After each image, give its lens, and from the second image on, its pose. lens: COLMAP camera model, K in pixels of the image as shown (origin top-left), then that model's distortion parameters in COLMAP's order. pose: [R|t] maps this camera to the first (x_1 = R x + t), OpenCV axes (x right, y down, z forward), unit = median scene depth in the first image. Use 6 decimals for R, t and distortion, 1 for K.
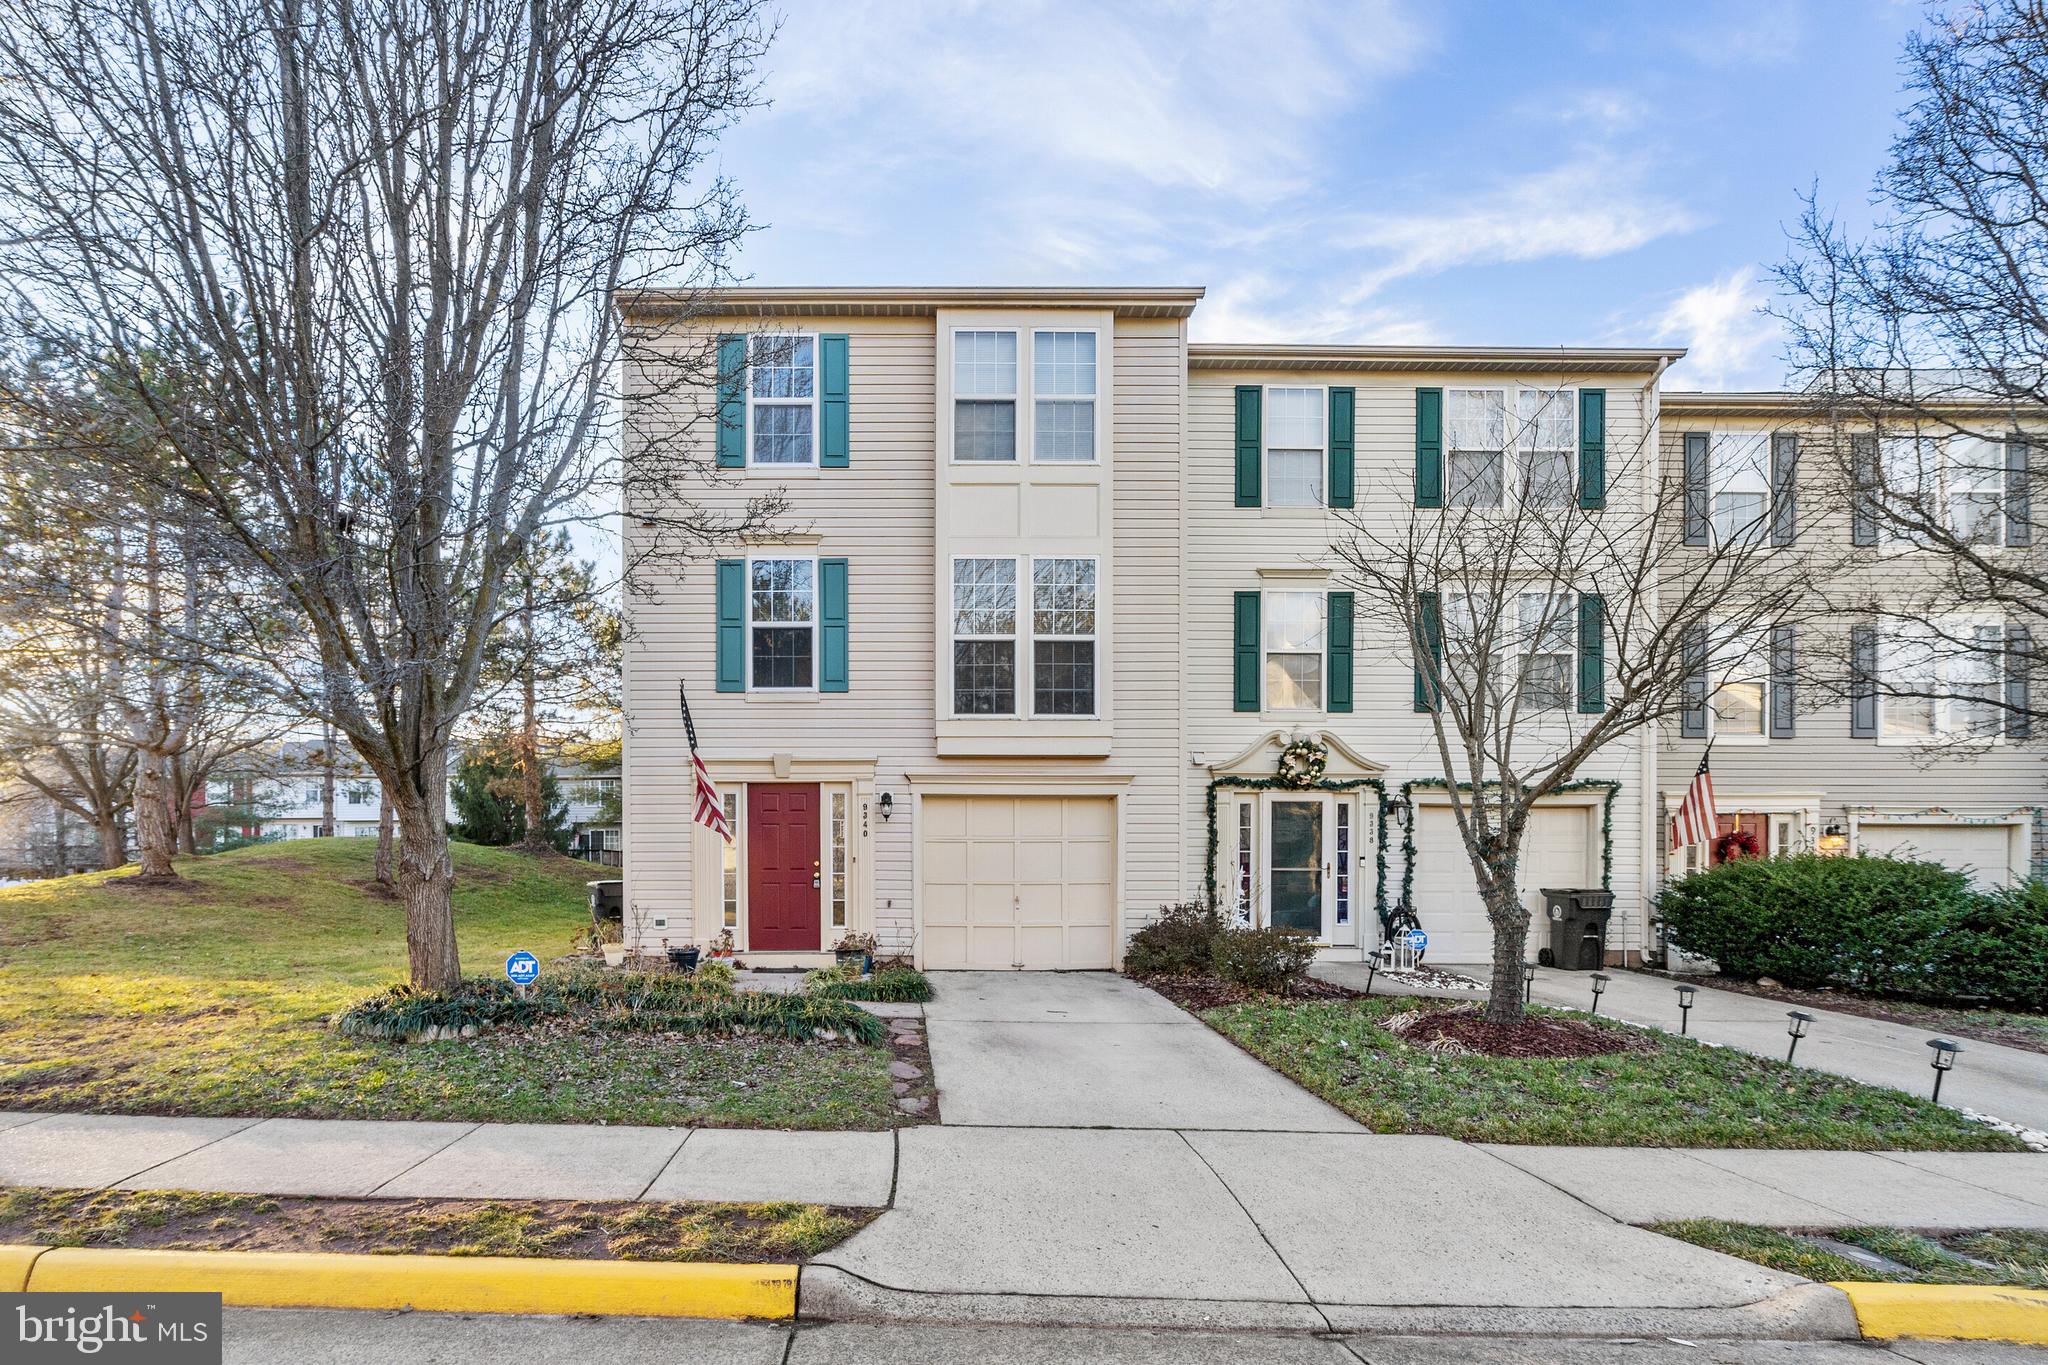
lens RADIAL K [[939.0, 0, 1023.6], [0, 939.0, 697.9], [0, 0, 1]] dist [-0.003524, 0.000915]
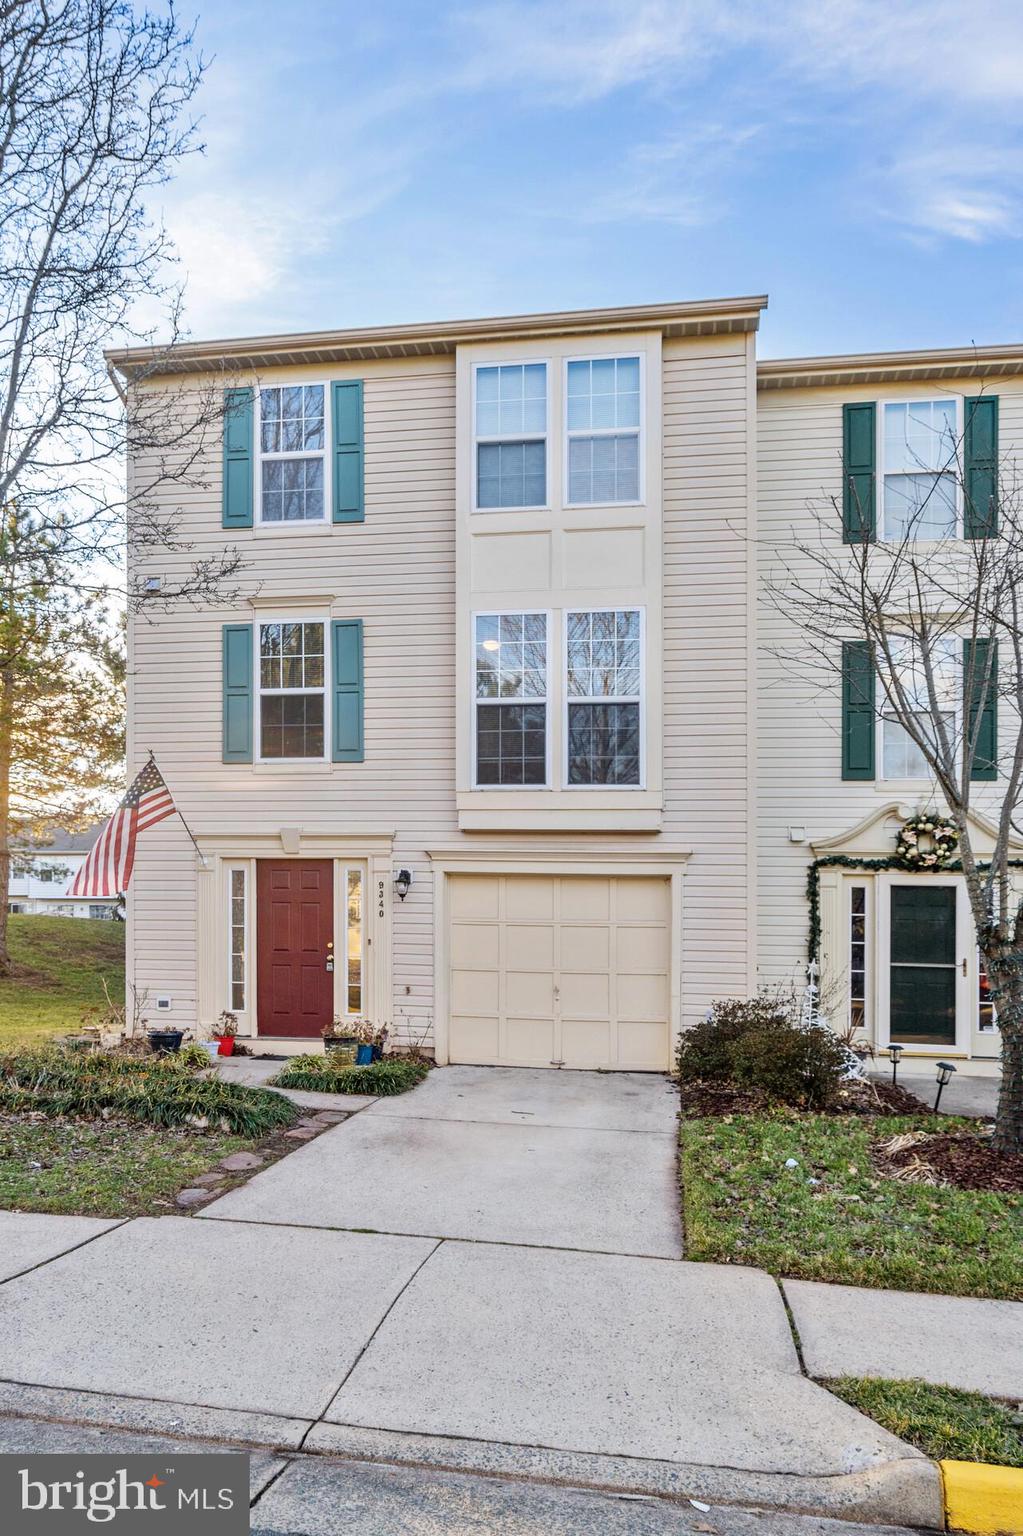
lens RADIAL K [[1040.4, 0, 510.9], [0, 1040.4, 761.4], [0, 0, 1]] dist [0.018277, -0.005196]
pose [[0.986060, -0.009341, -0.166126, 0.130347], [0.008387, 0.999944, -0.006446, 0.000820], [0.166176, 0.004963, 0.986084, 0.002055]]
